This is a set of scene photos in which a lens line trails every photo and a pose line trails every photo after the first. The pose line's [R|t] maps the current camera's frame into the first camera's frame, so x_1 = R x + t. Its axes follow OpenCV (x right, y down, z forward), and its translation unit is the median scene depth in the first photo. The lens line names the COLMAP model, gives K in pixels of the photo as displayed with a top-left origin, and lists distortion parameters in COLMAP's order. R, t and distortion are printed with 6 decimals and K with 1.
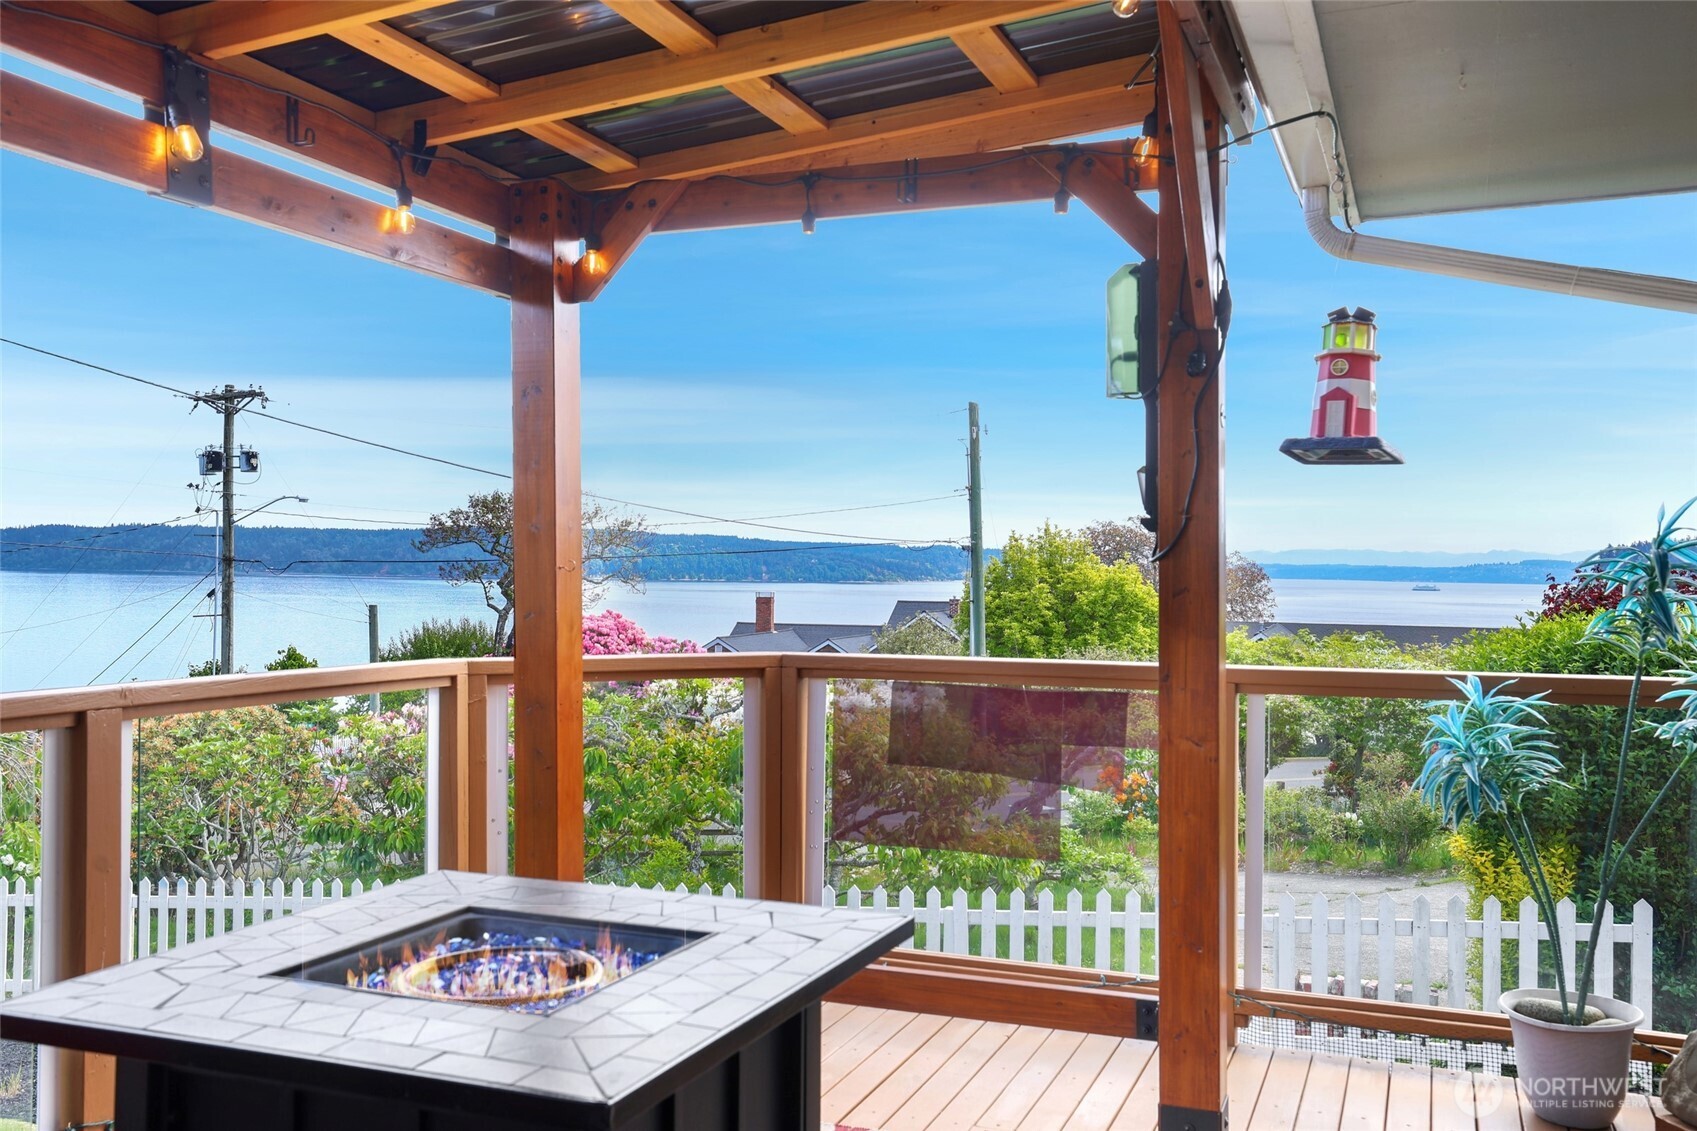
lens RADIAL K [[1513.6, 0, 848.5], [0, 1513.6, 565.5], [0, 0, 1]] dist [0.017262, 0.004576]
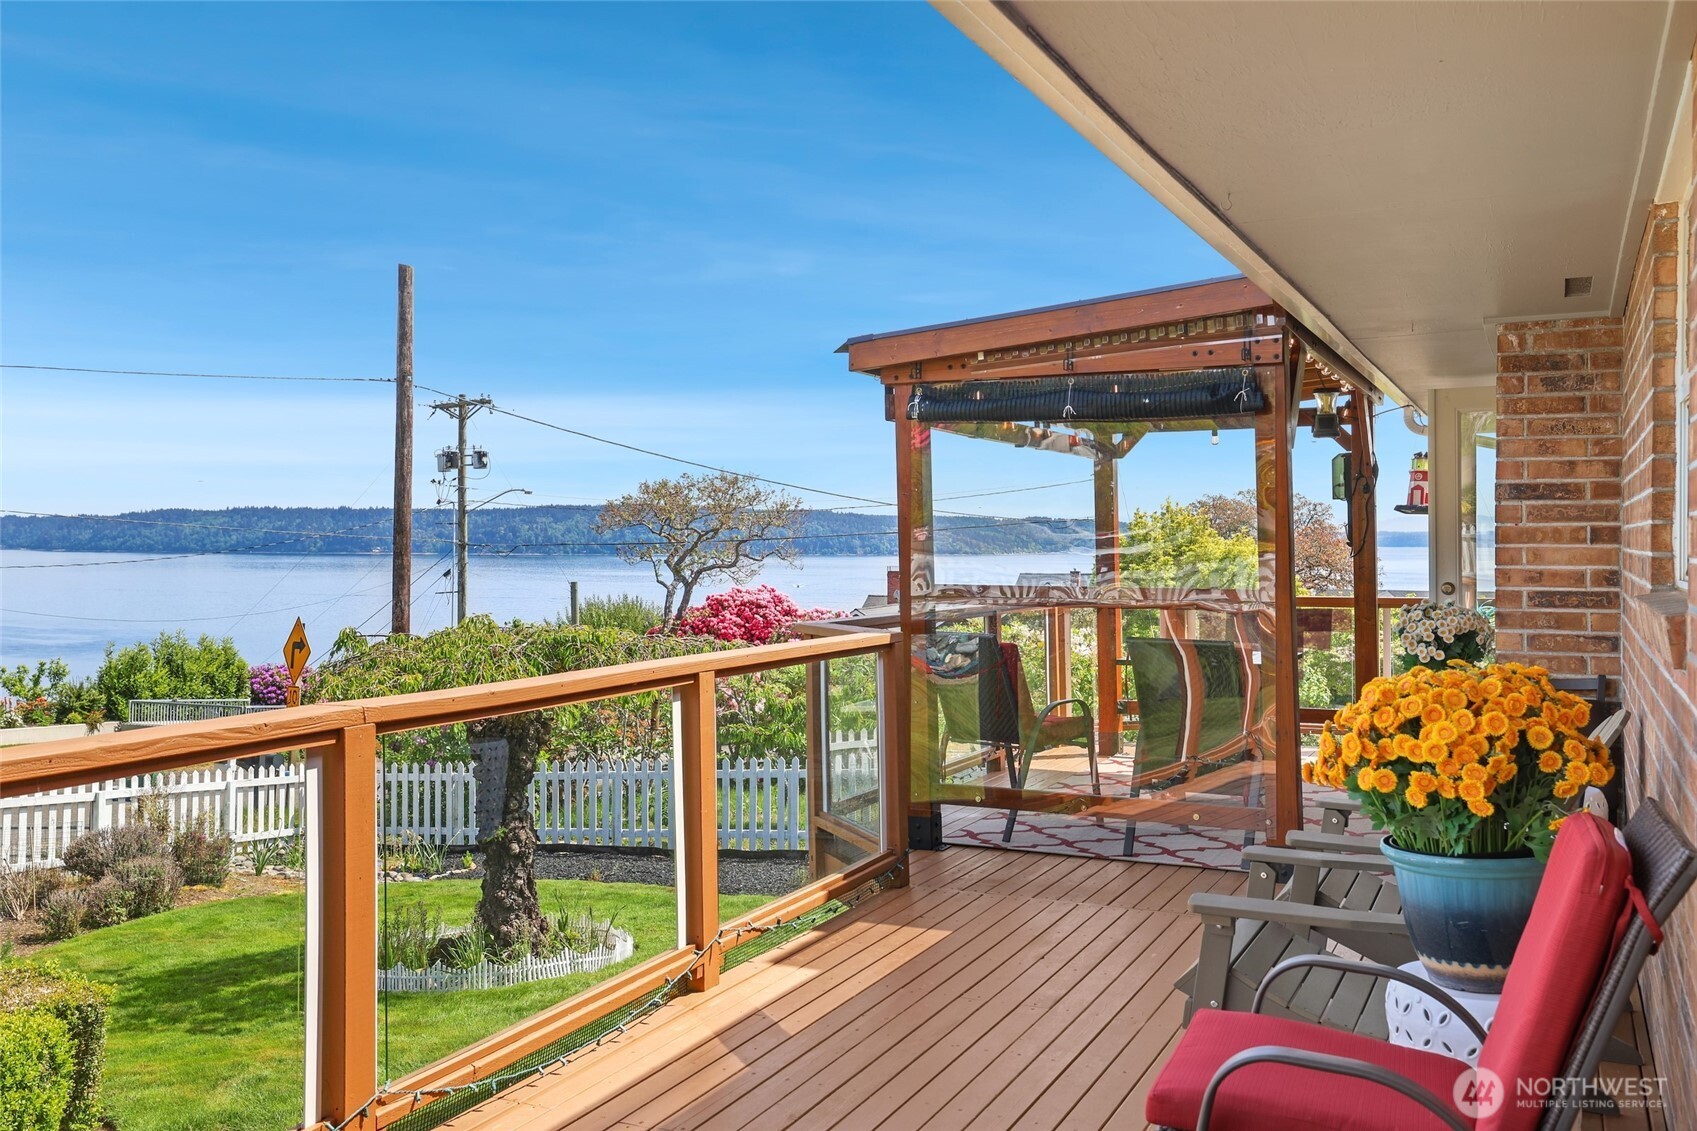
lens RADIAL K [[1507.7, 0, 848.5], [0, 1507.7, 565.5], [0, 0, 1]] dist [0.004235, 0.002767]
pose [[0.997899, -0.012225, -0.063629, -0.040205], [0.013333, 0.999766, 0.017020, -0.003368], [0.063406, -0.017833, 0.997829, -0.135750]]
